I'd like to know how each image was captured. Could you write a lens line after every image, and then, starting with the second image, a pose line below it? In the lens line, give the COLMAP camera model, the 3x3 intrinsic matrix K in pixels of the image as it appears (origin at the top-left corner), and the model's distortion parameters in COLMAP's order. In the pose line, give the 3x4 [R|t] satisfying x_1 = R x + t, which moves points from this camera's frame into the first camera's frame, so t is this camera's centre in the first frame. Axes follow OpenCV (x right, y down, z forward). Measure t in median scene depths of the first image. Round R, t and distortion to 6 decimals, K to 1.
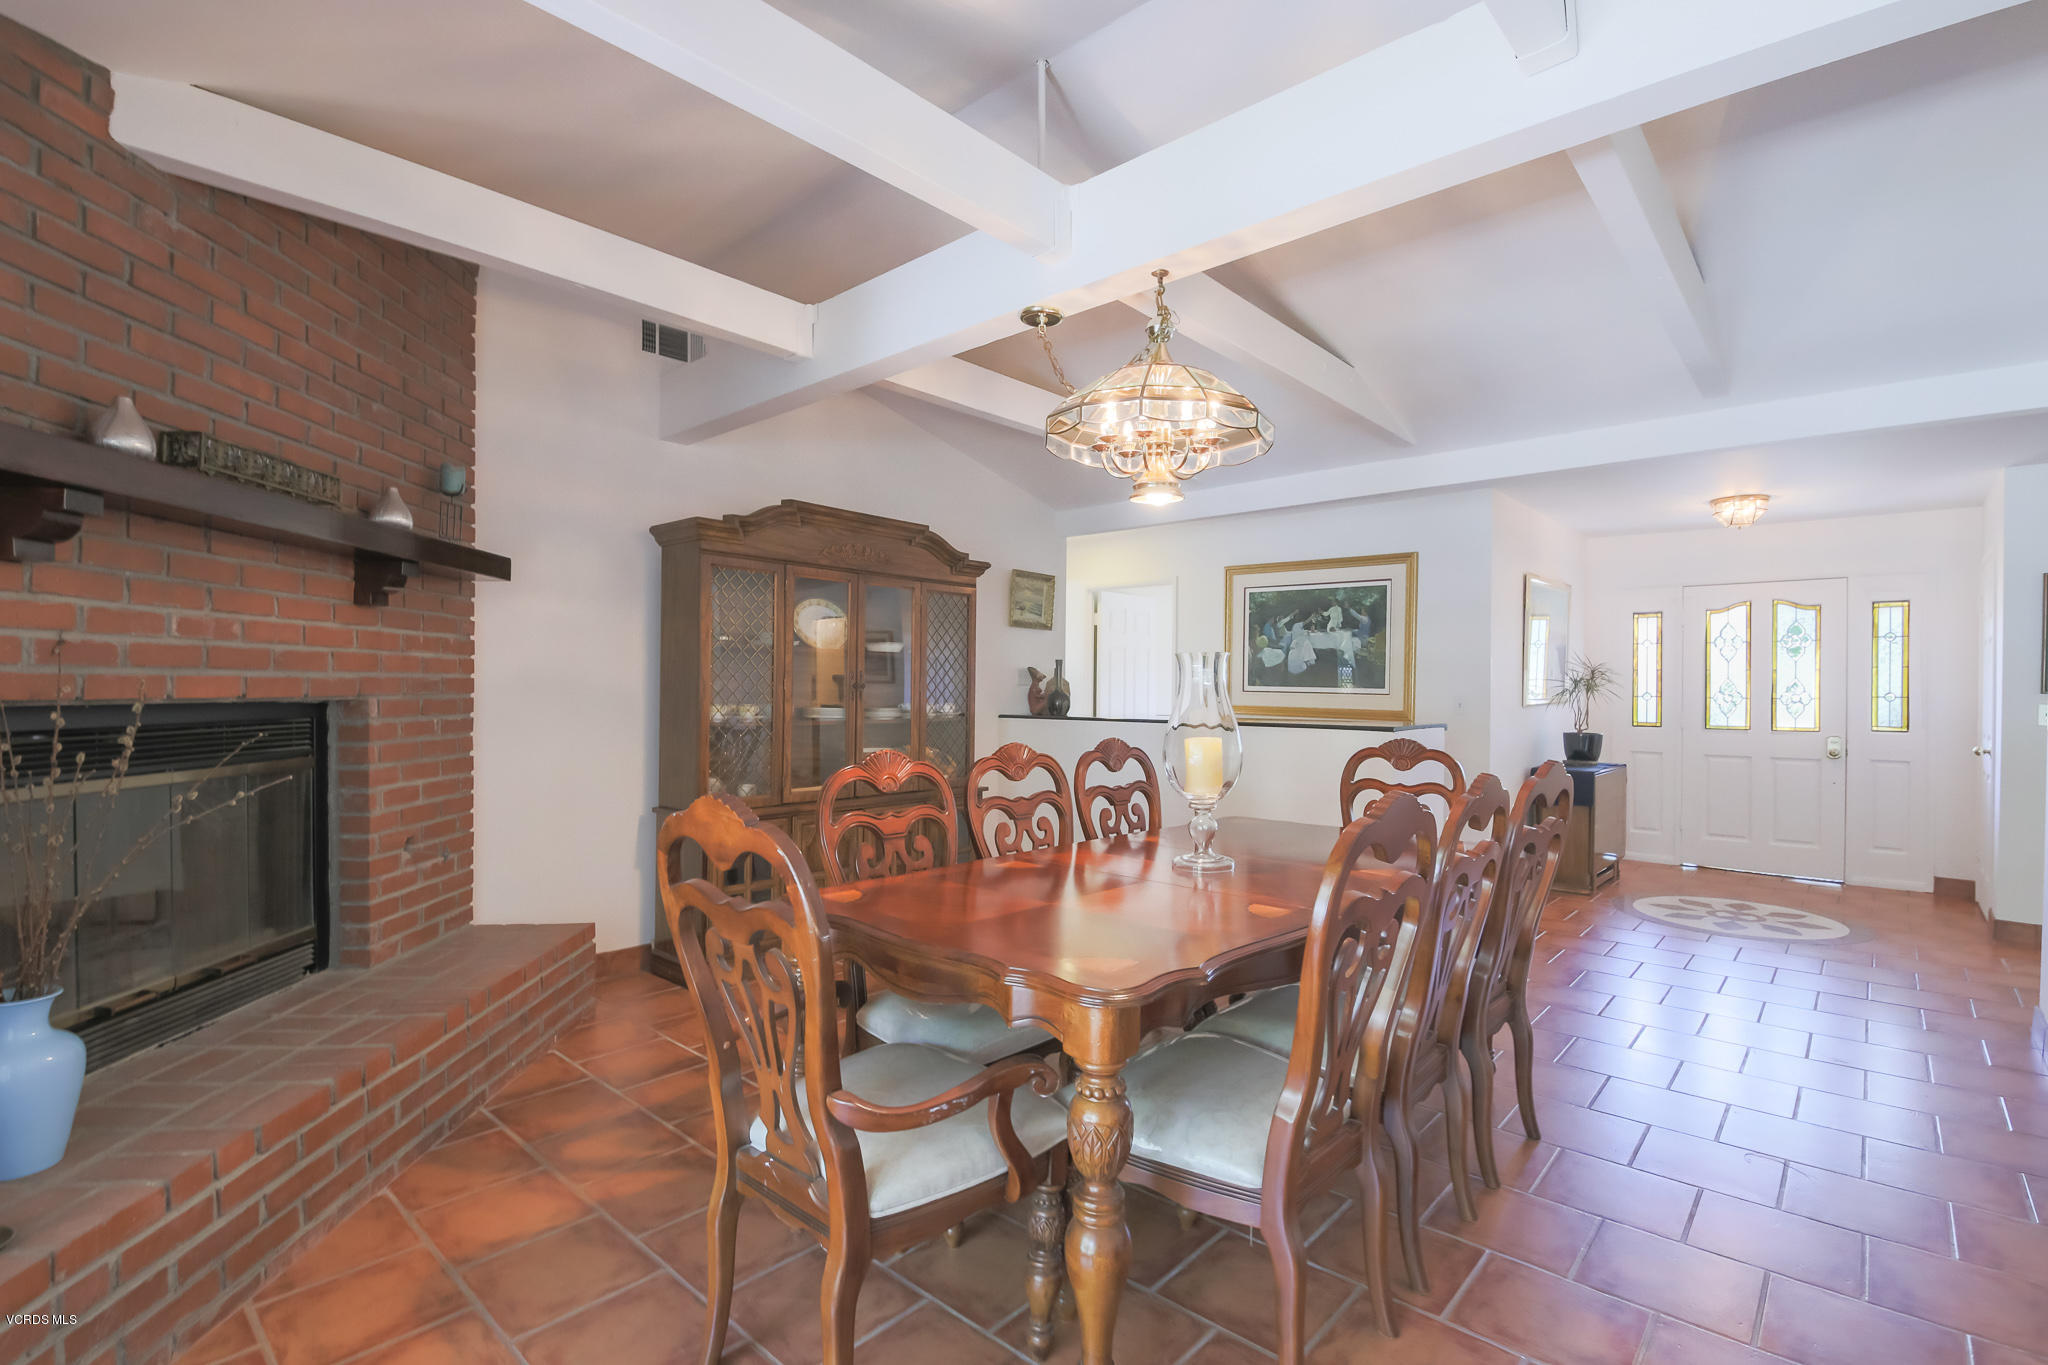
lens RADIAL K [[933.5, 0, 1034.2], [0, 933.5, 694.5], [0, 0, 1]] dist [-0.001454, -0.009377]
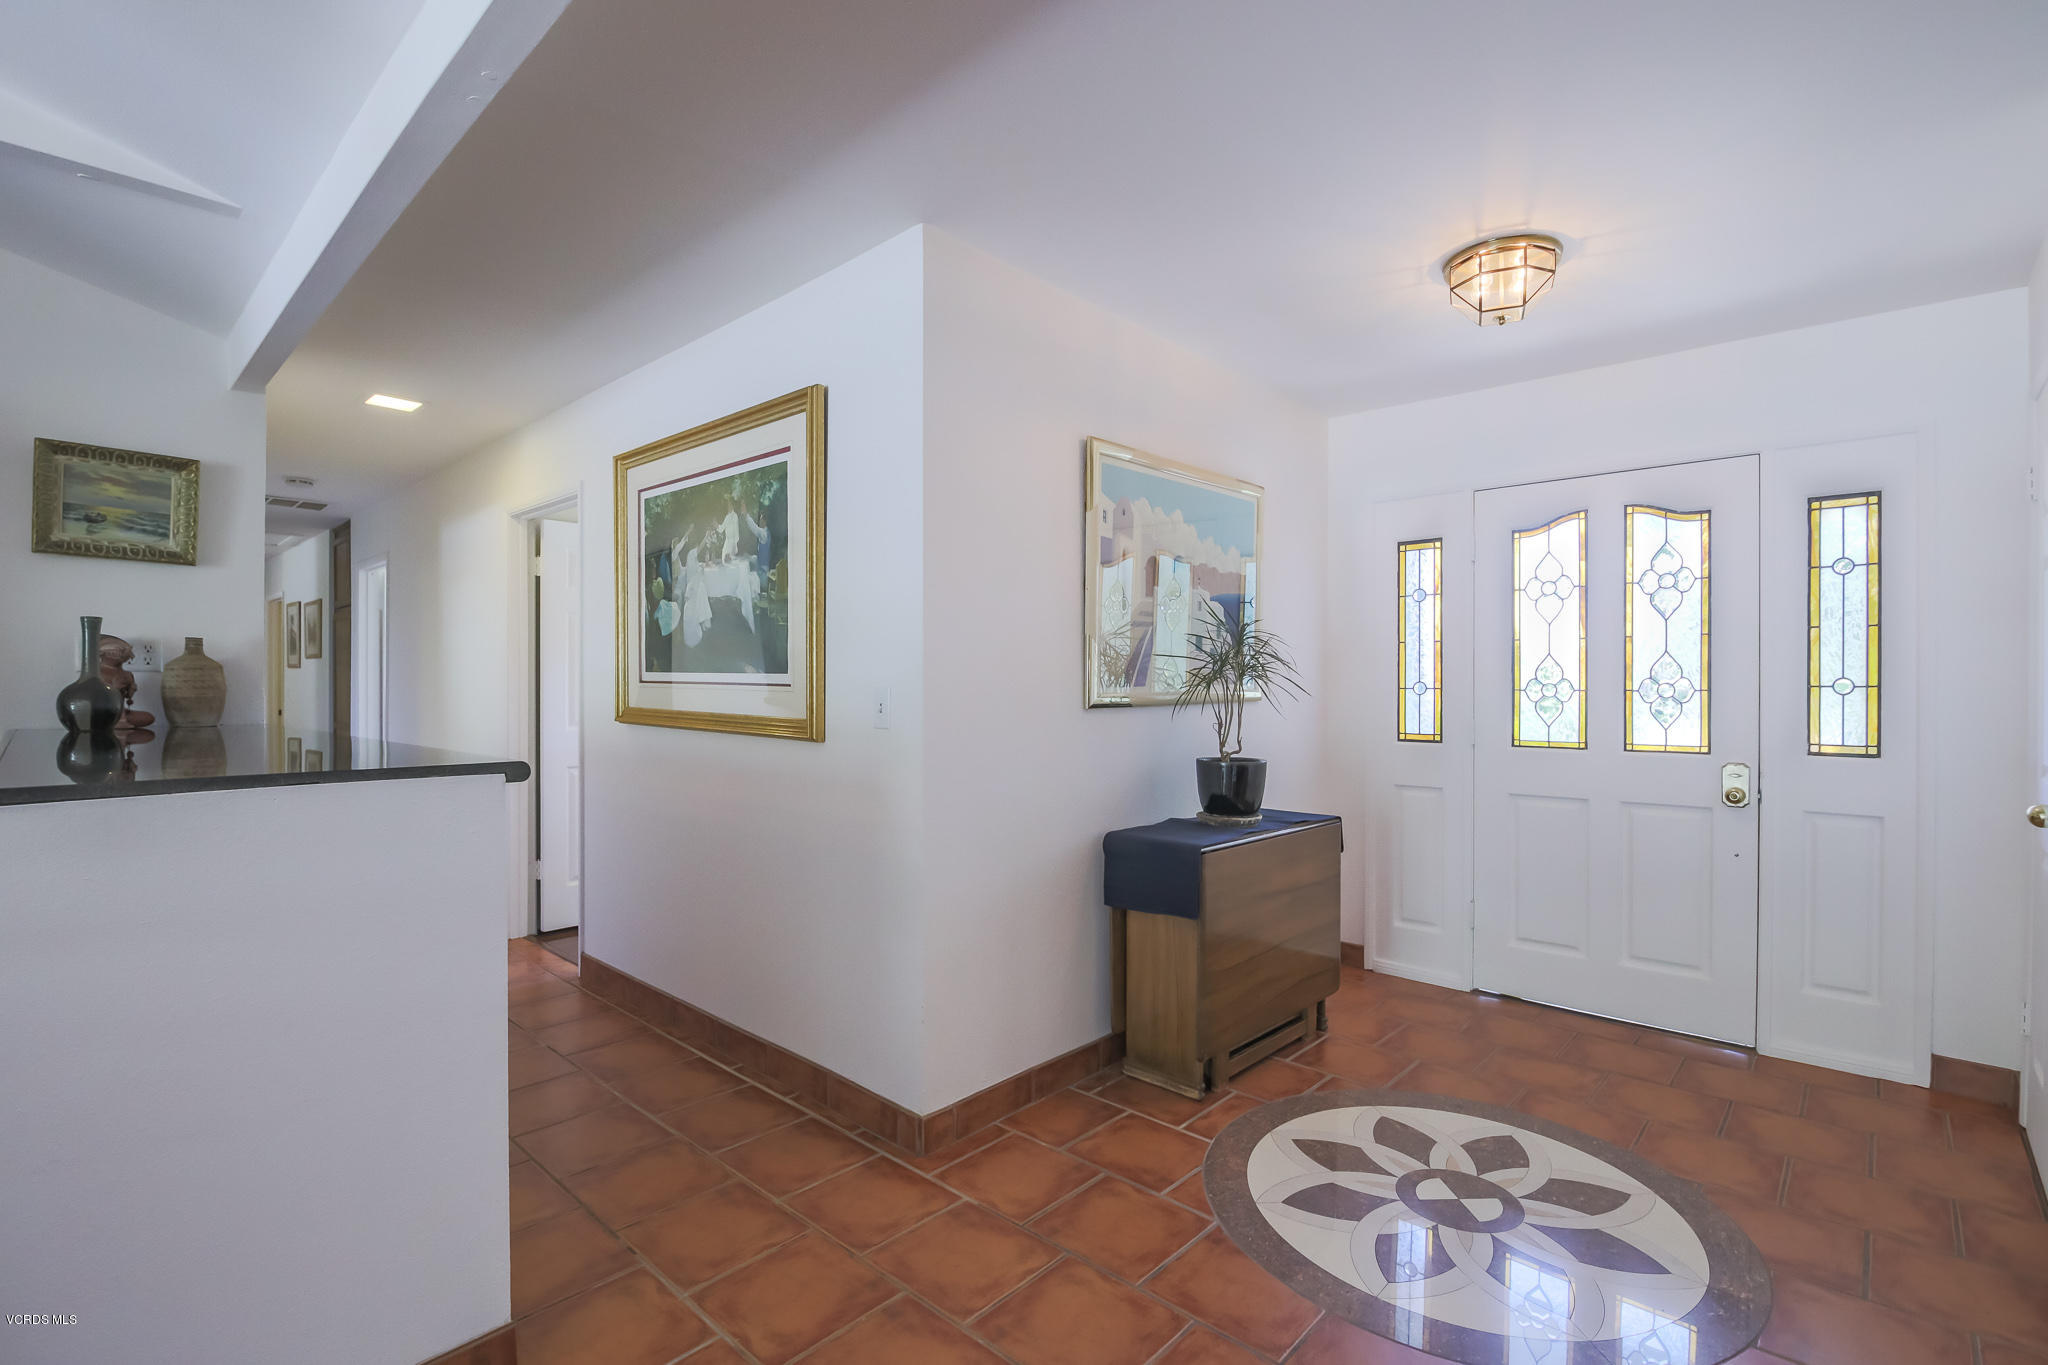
lens RADIAL K [[933.5, 0, 1034.2], [0, 933.5, 694.5], [0, 0, 1]] dist [-0.001454, -0.009377]
pose [[0.999923, -0.005103, -0.011344, 0.491556], [0.005112, 0.999987, 0.000790, 0.004942], [0.011340, -0.000848, 0.999935, 0.492480]]
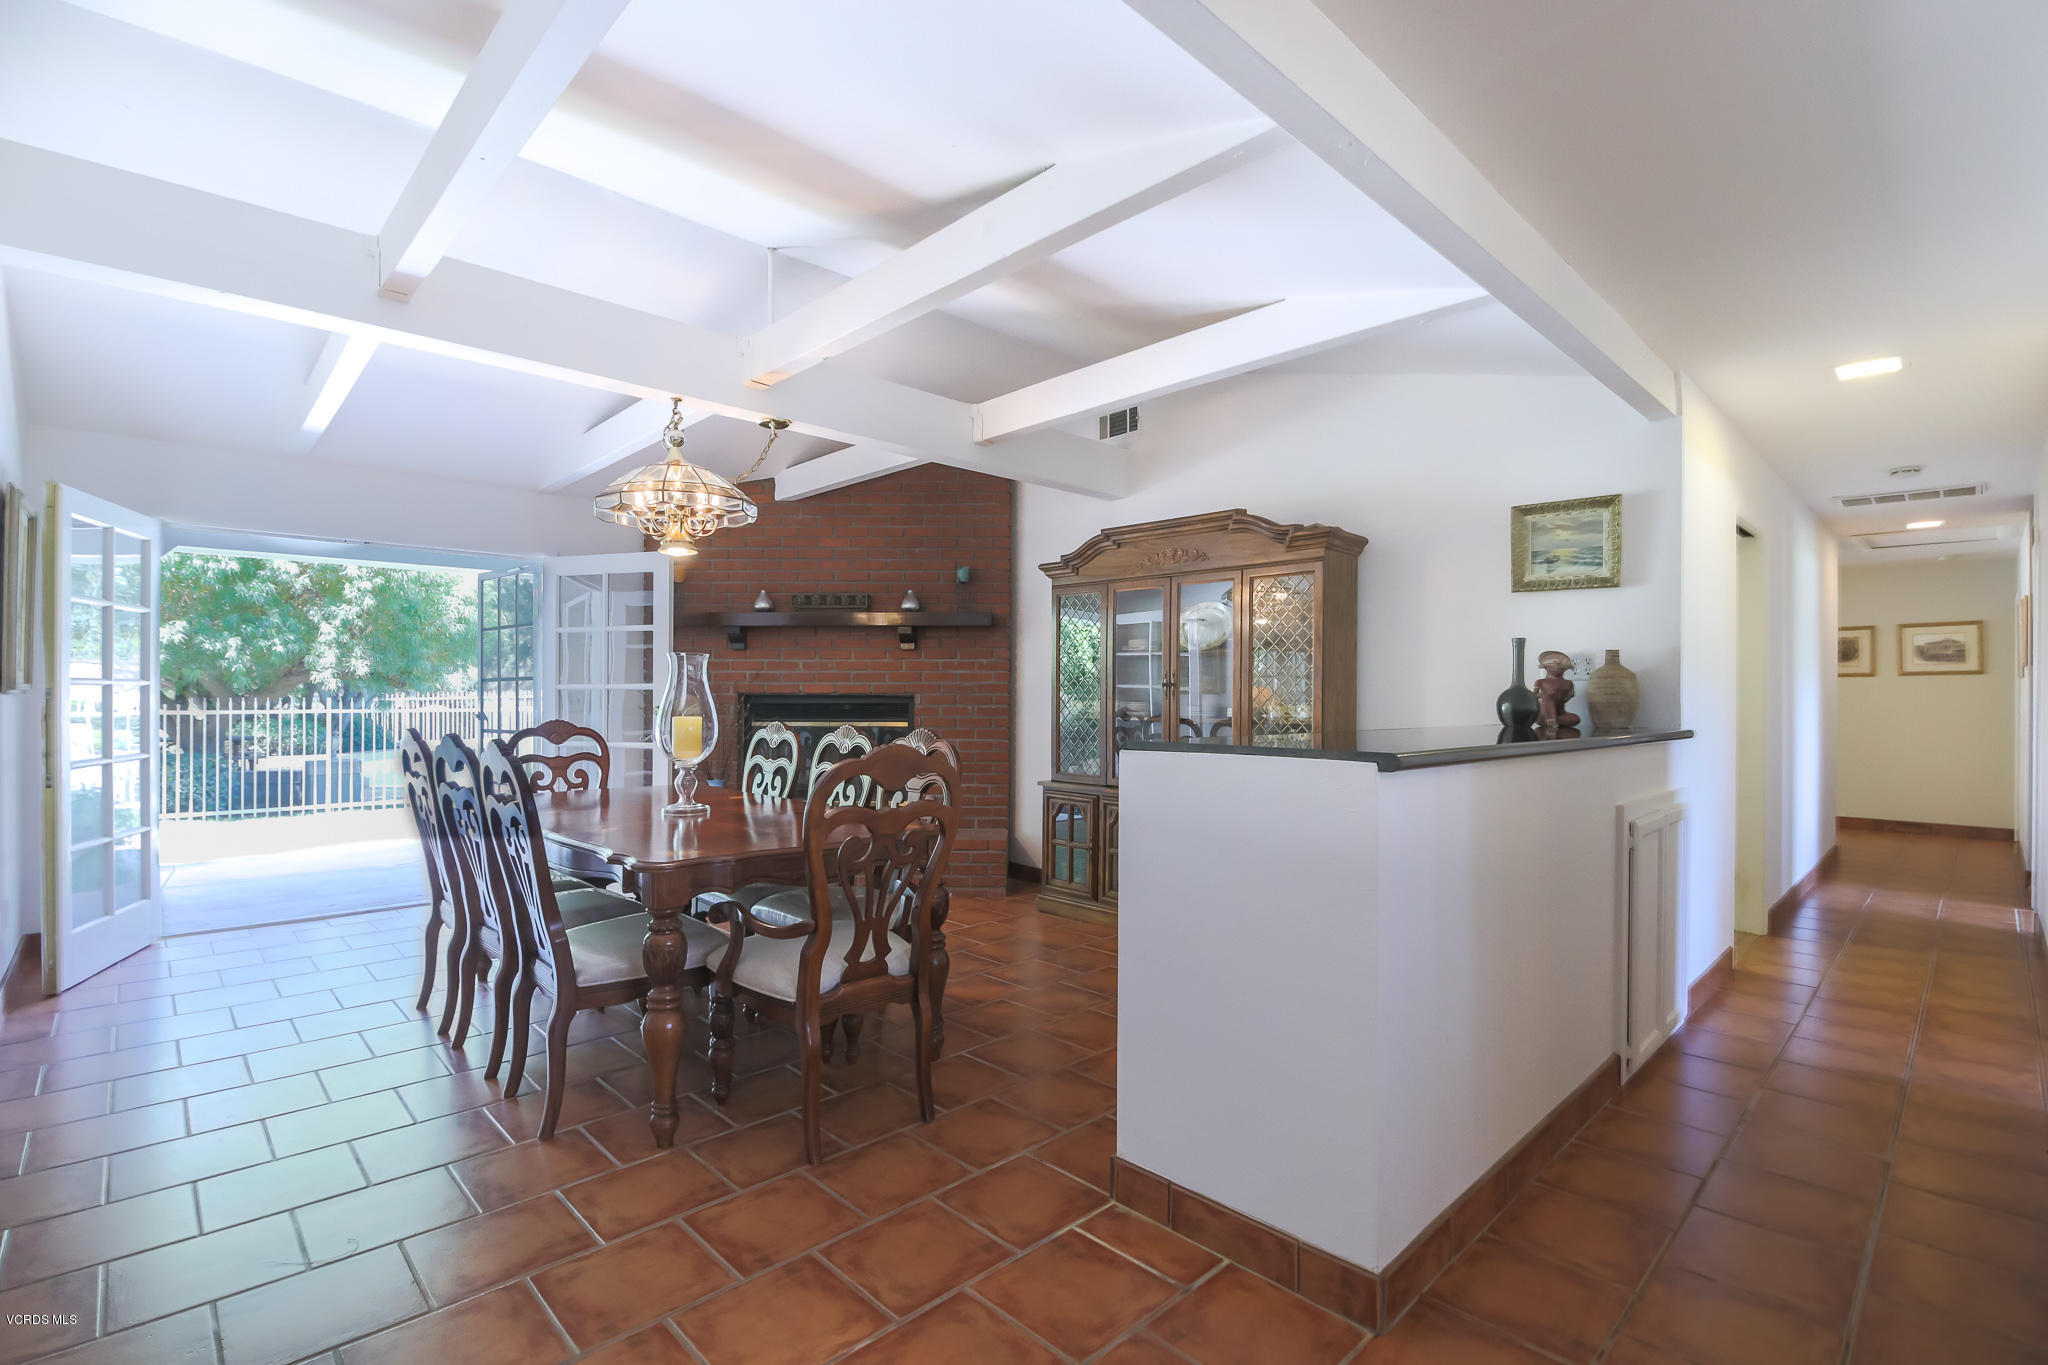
lens RADIAL K [[933.5, 0, 1034.2], [0, 933.5, 694.5], [0, 0, 1]] dist [-0.001454, -0.009377]
pose [[-0.059998, -0.009690, -0.998151, 0.630632], [-0.011536, 0.999893, -0.009014, 0.009179], [0.998132, 0.010974, -0.060103, 0.668492]]
